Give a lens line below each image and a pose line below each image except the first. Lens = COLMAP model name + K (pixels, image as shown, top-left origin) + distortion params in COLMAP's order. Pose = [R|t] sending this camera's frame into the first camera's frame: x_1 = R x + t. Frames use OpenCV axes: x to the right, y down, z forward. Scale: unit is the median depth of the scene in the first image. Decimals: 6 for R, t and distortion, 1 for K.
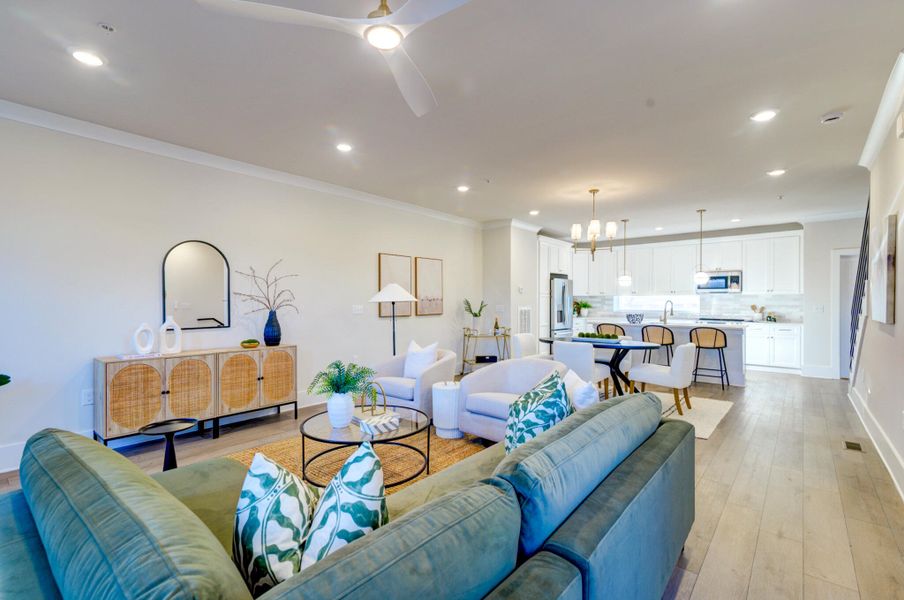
lens RADIAL K [[408.5, 0, 450.7], [0, 408.5, 303.4], [0, 0, 1]] dist [0.020868, 0.000180]
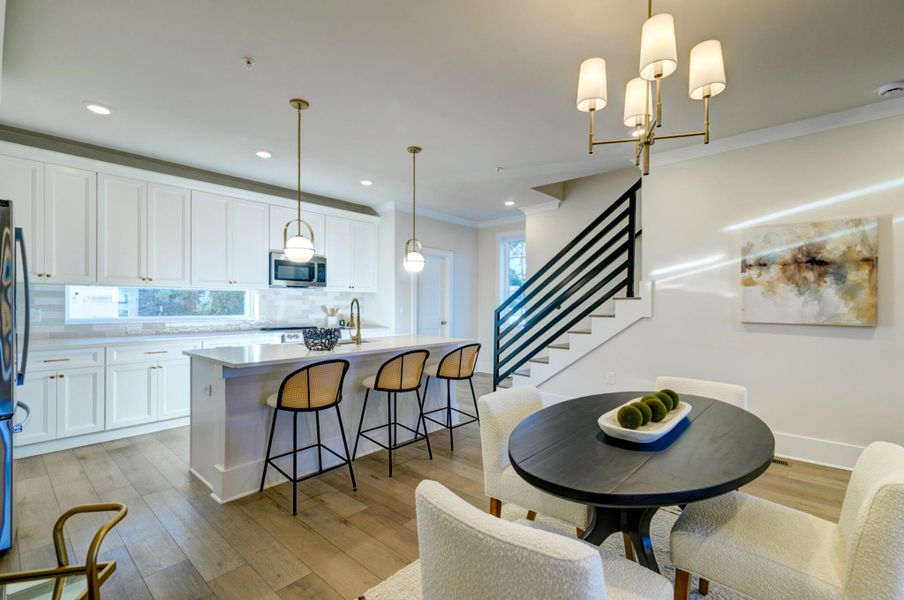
lens RADIAL K [[404.1, 0, 450.3], [0, 404.1, 302.6], [0, 0, 1]] dist [0.019527, 0.000147]
pose [[0.027206, -0.000444, 0.999630, 0.021179], [-0.001328, 0.999999, 0.000481, -0.002491], [-0.999629, -0.001340, 0.027205, 0.858210]]
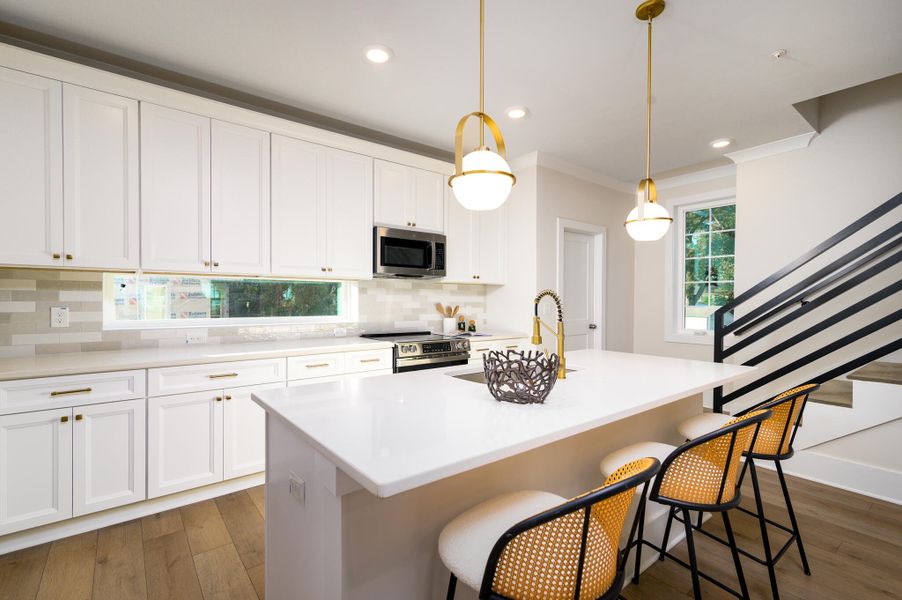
lens RADIAL K [[412.3, 0, 452.3], [0, 412.3, 303.0], [0, 0, 1]] dist [0.018699, 0.000182]
pose [[0.190188, -0.010320, 0.981693, 0.240373], [-0.000500, 0.999944, 0.010609, -0.001720], [-0.981748, -0.002509, 0.190172, 1.000377]]
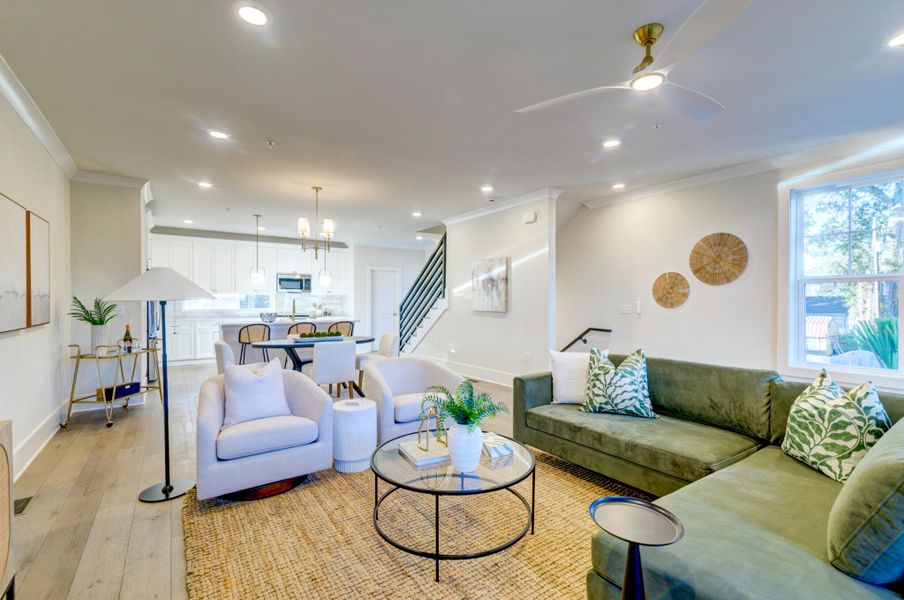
lens RADIAL K [[408.5, 0, 450.7], [0, 408.5, 303.4], [0, 0, 1]] dist [0.020868, 0.000180]
pose [[0.261557, -0.006228, 0.965168, -0.391967], [0.002688, 0.999980, 0.005724, -0.001460], [-0.965184, 0.001097, 0.261569, 0.323470]]
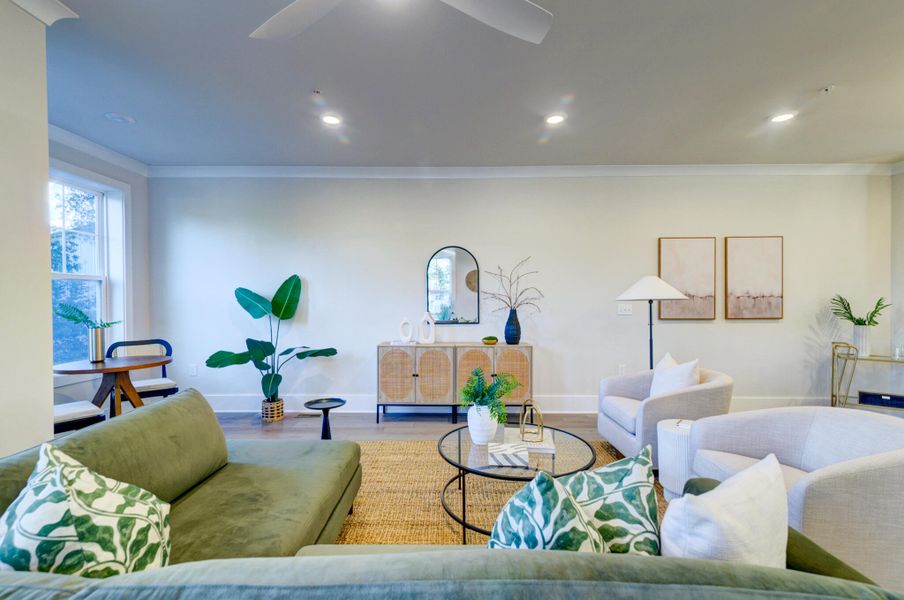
lens RADIAL K [[413.3, 0, 453.3], [0, 413.3, 303.0], [0, 0, 1]] dist [0.018699, 0.000182]
pose [[0.645549, 0.000987, -0.763718, 0.144589], [-0.002535, 0.999996, -0.000851, 0.003042], [0.763715, 0.002485, 0.645549, 0.148884]]
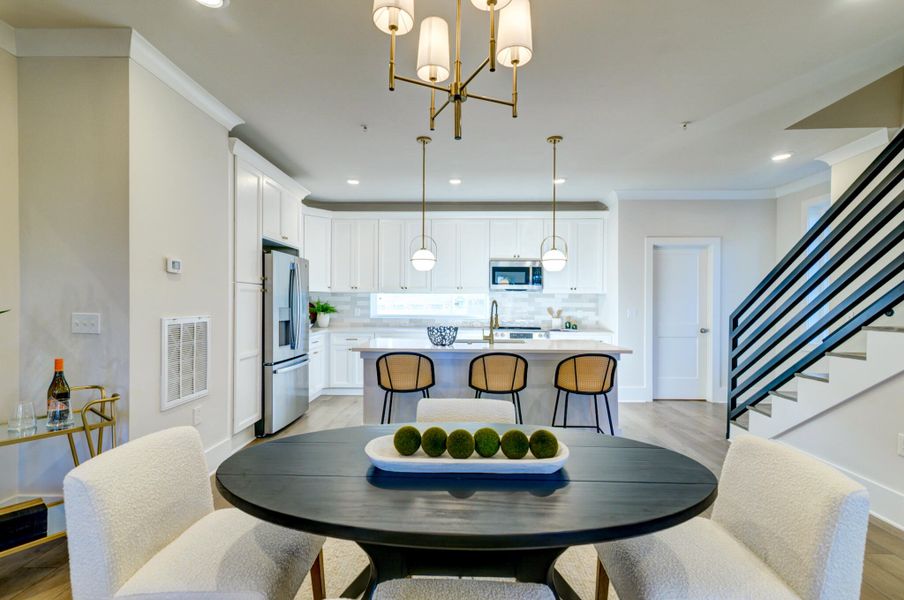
lens RADIAL K [[408.5, 0, 450.7], [0, 408.5, 303.4], [0, 0, 1]] dist [0.020868, 0.000180]
pose [[0.777847, 0.002792, 0.628447, 0.140587], [-0.002392, 0.999996, -0.001481, -0.002434], [-0.628449, -0.000351, 0.777851, 0.606493]]
